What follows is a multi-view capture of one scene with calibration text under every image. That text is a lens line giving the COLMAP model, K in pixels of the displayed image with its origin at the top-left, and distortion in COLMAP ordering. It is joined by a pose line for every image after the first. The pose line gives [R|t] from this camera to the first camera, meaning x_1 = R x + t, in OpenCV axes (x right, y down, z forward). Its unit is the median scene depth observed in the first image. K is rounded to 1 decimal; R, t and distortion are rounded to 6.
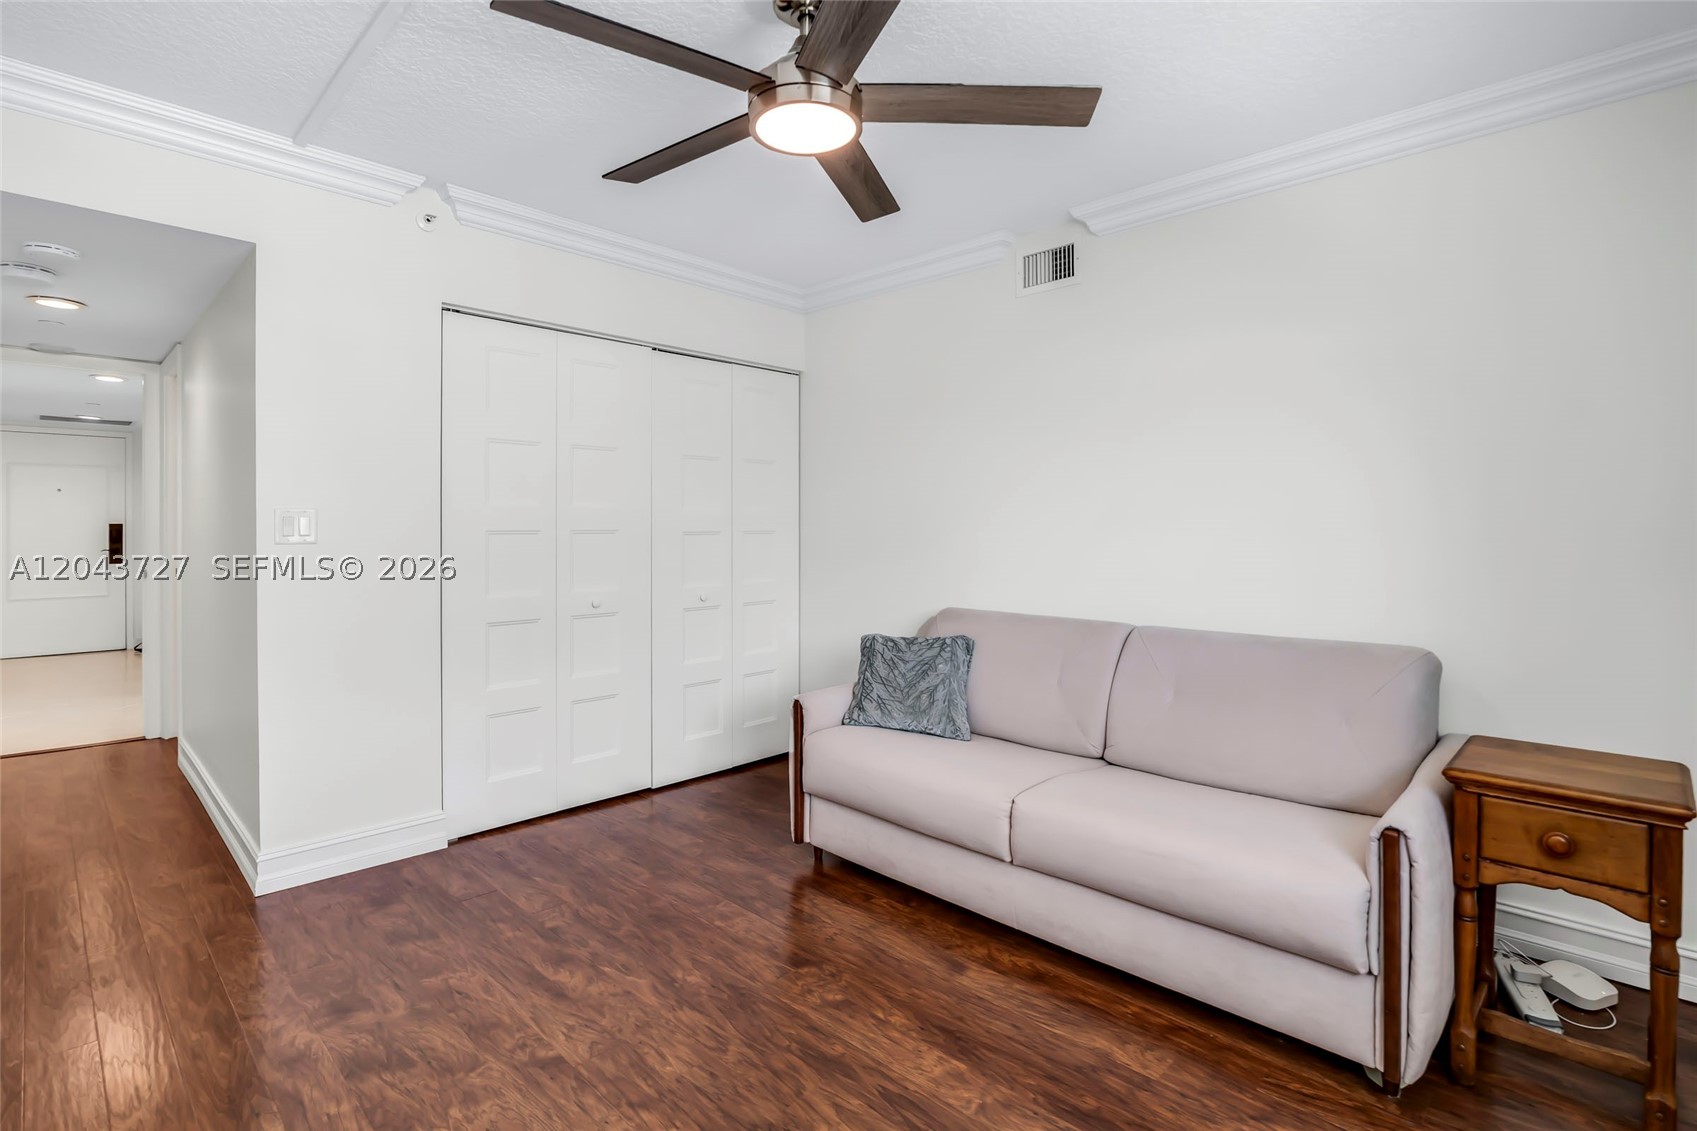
lens RADIAL K [[802.9, 0, 840.0], [0, 802.9, 557.7], [0, 0, 1]] dist [-0.019672, 0.000204]
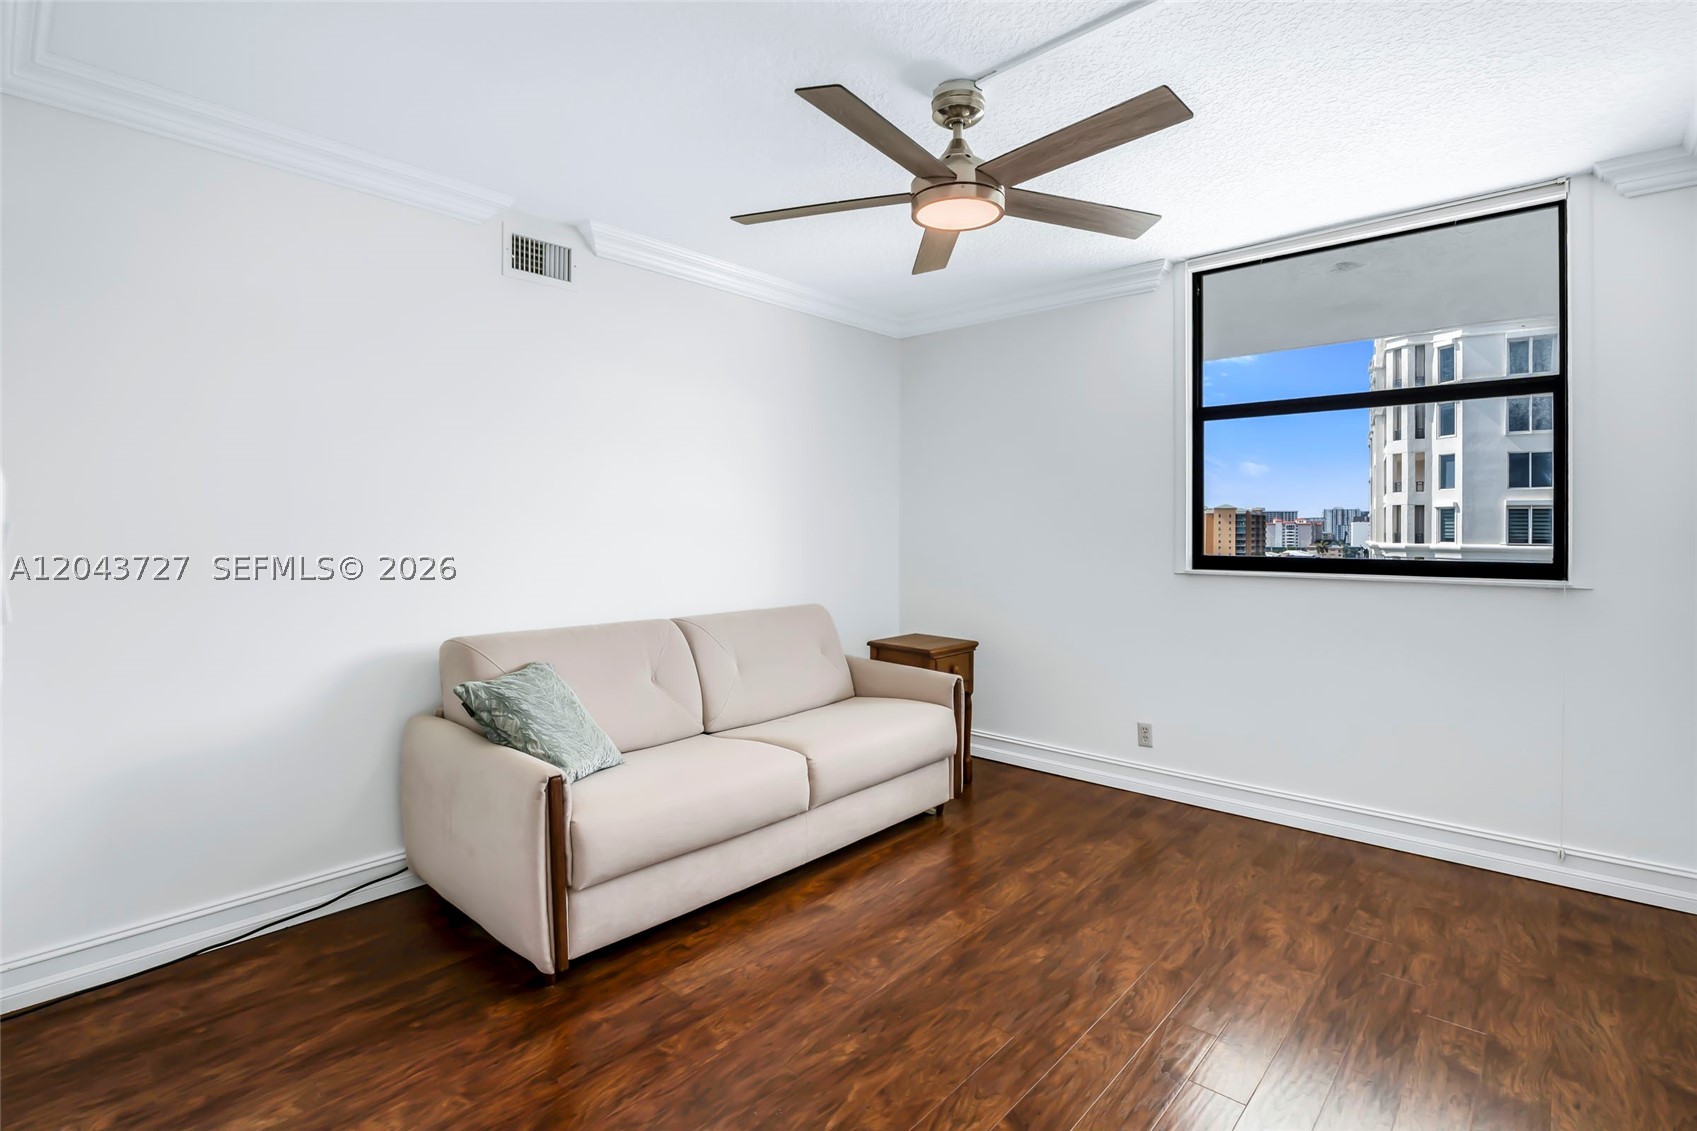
lens RADIAL K [[802.9, 0, 868.4], [0, 802.9, 547.3], [0, 0, 1]] dist [-0.019672, 0.000204]
pose [[-0.050529, -0.026488, 0.998371, -1.055548], [0.033343, 0.999046, 0.028193, -0.054316], [-0.998166, 0.034713, -0.049598, 1.001274]]
